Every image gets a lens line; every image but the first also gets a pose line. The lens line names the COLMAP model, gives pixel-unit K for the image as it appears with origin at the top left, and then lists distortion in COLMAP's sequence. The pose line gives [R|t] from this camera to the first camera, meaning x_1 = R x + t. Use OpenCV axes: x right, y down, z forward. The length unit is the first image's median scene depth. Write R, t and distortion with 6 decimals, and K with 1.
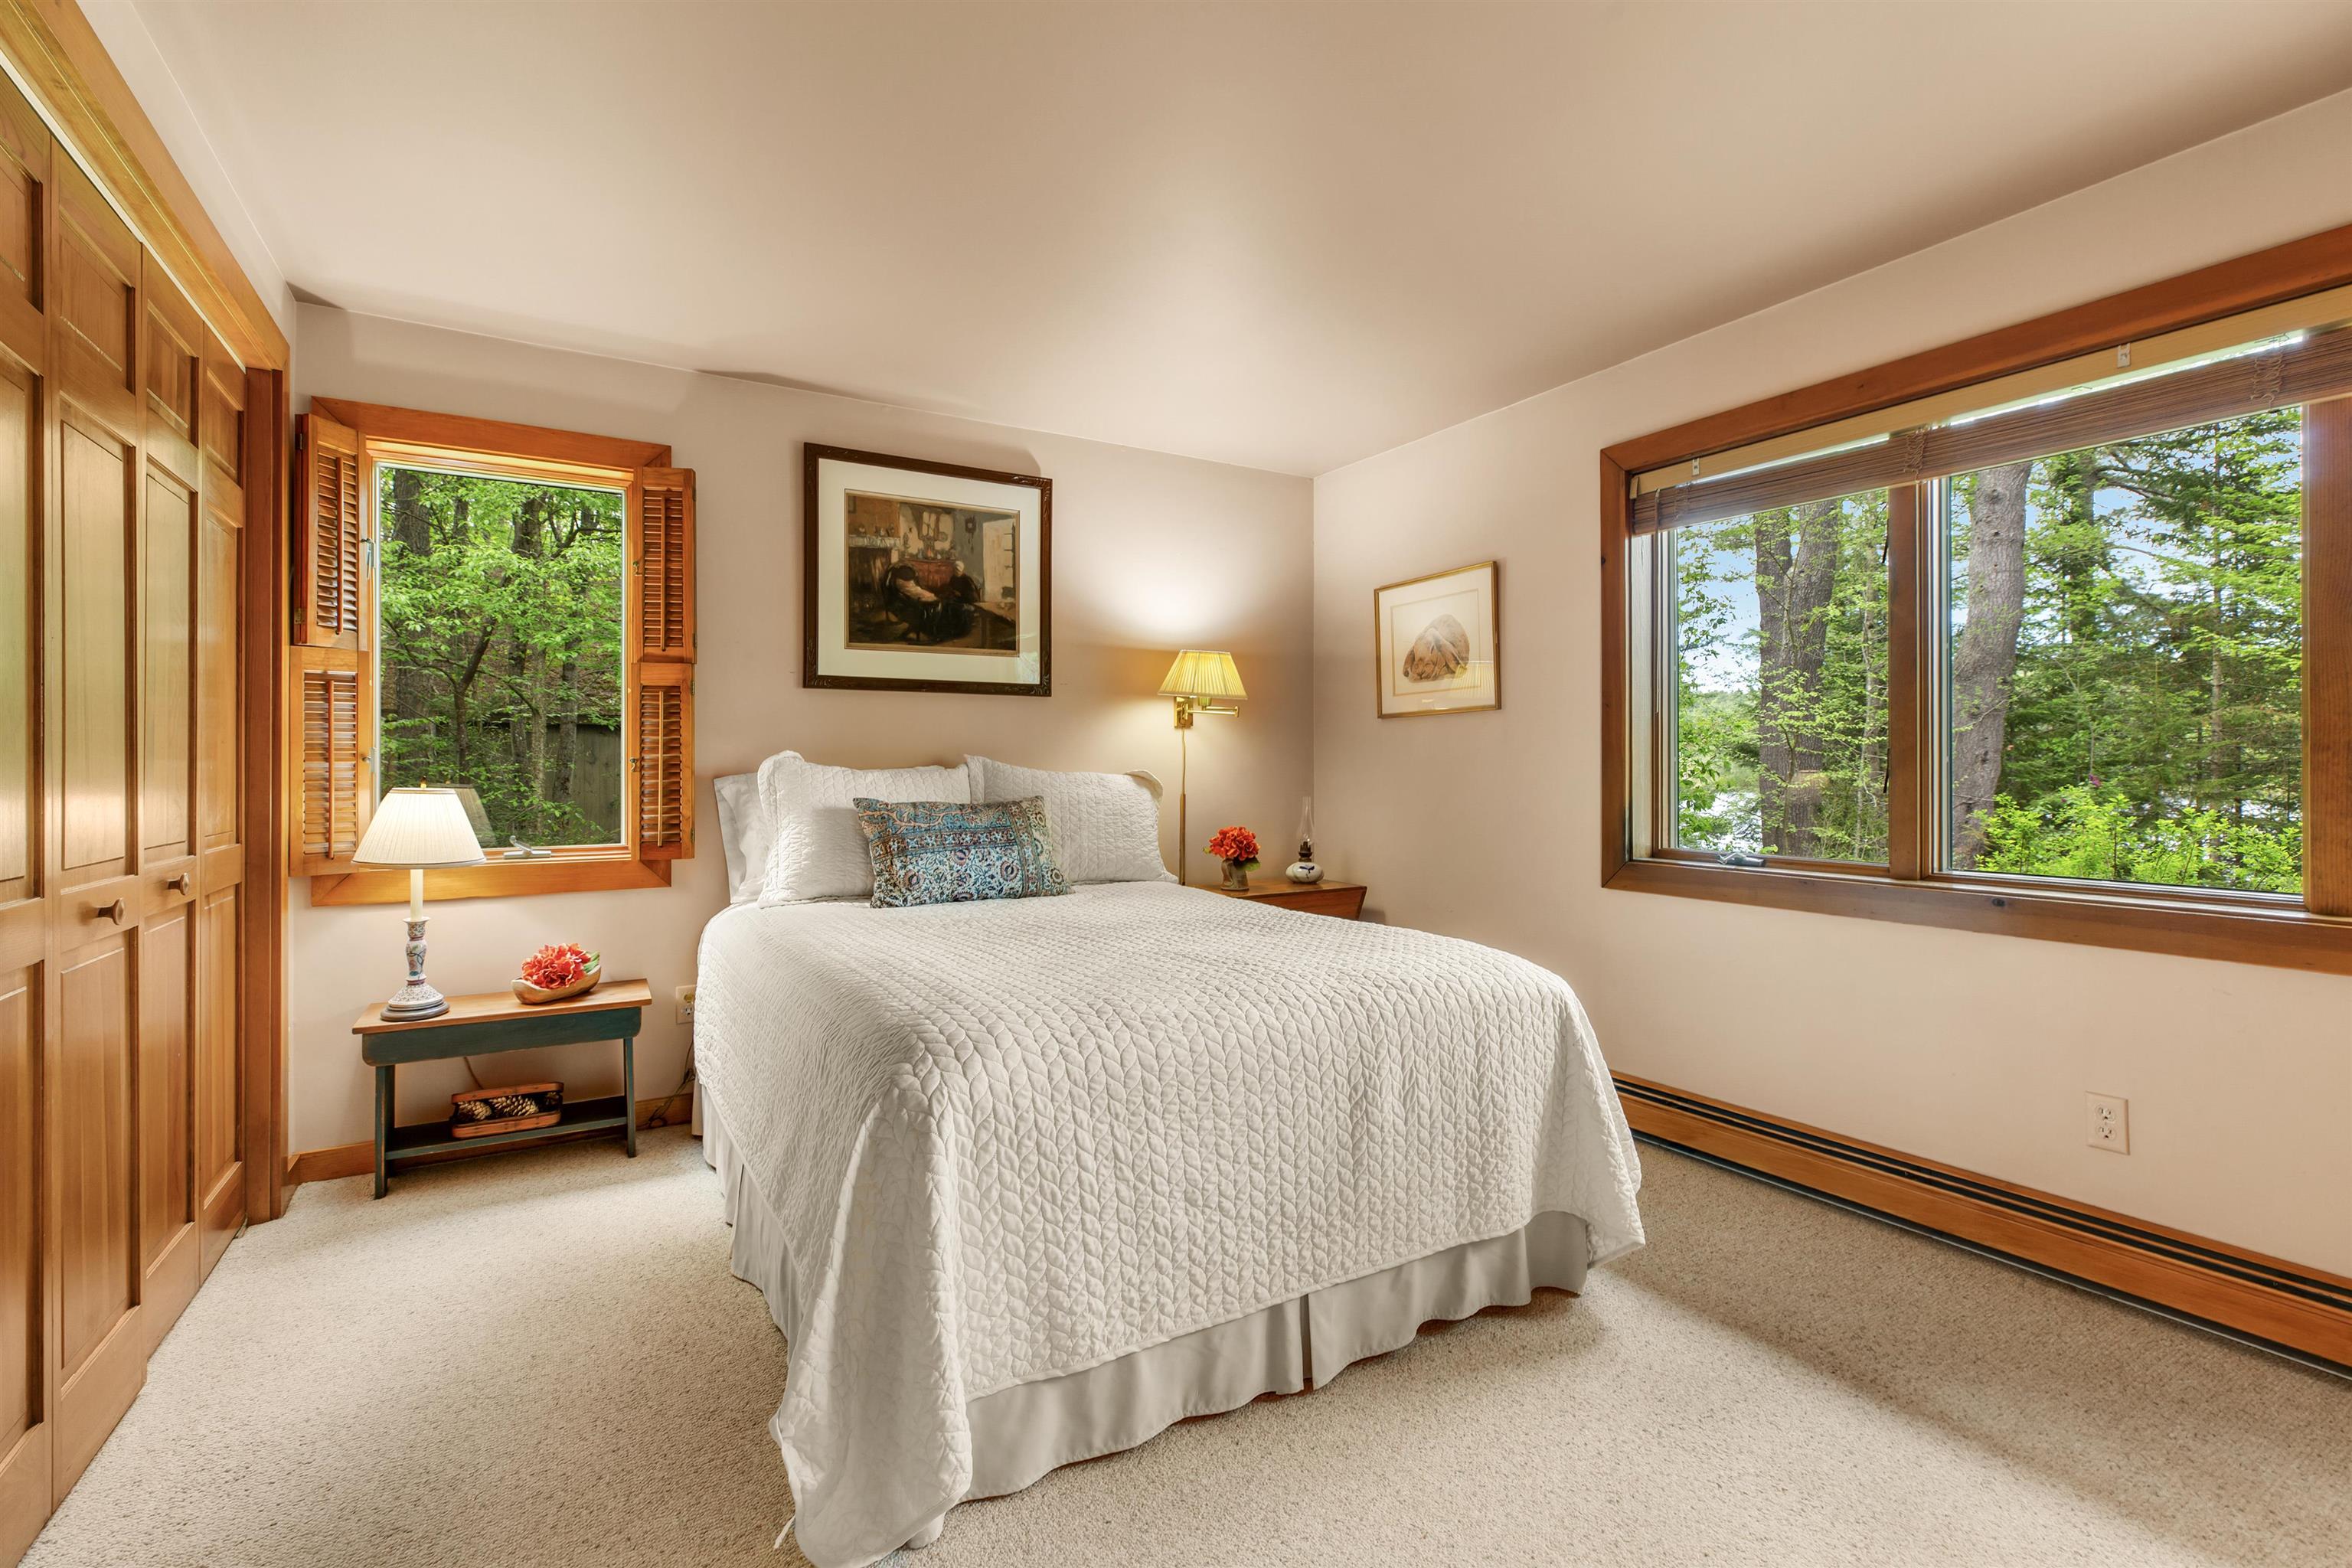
lens RADIAL K [[1053.2, 0, 1173.3], [0, 1053.2, 773.4], [0, 0, 1]] dist [0.003416, 0.000341]
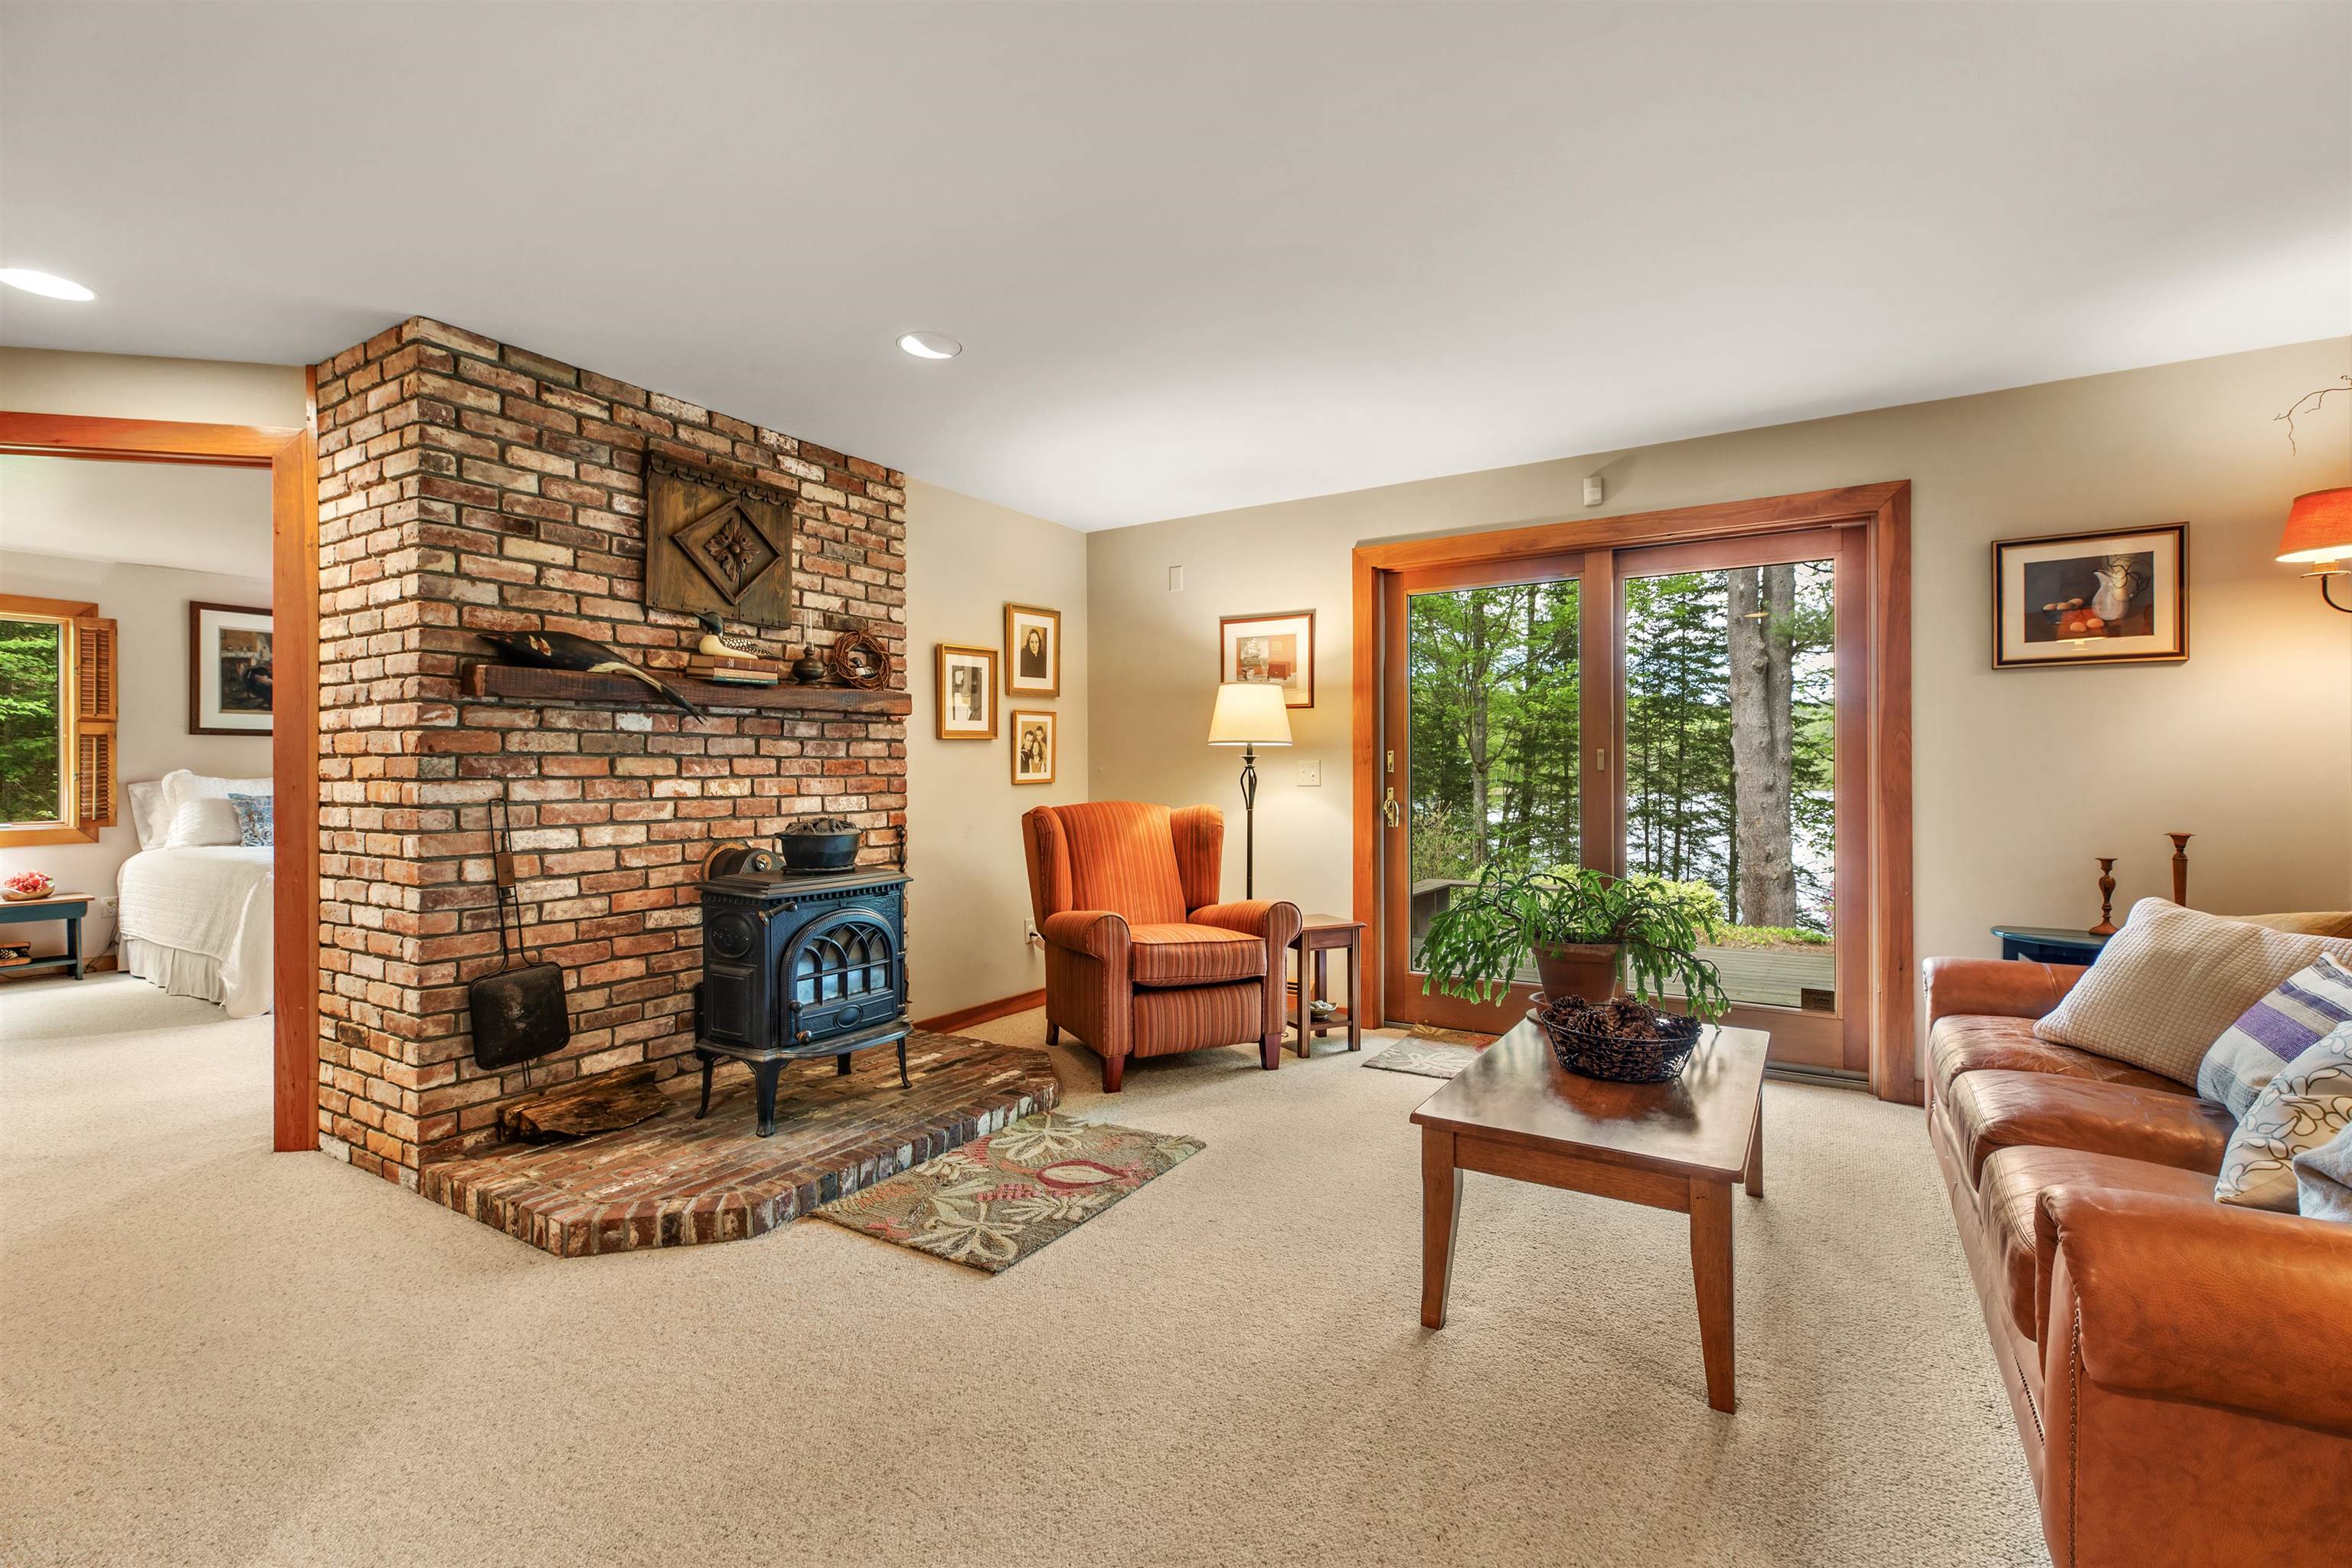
lens RADIAL K [[1053.2, 0, 1173.8], [0, 1053.2, 781.5], [0, 0, 1]] dist [0.003416, 0.000341]
pose [[0.889654, -0.005752, 0.456599, 0.356617], [0.005855, 0.999982, 0.001187, 0.009115], [-0.456597, 0.001617, 0.889672, -1.522091]]
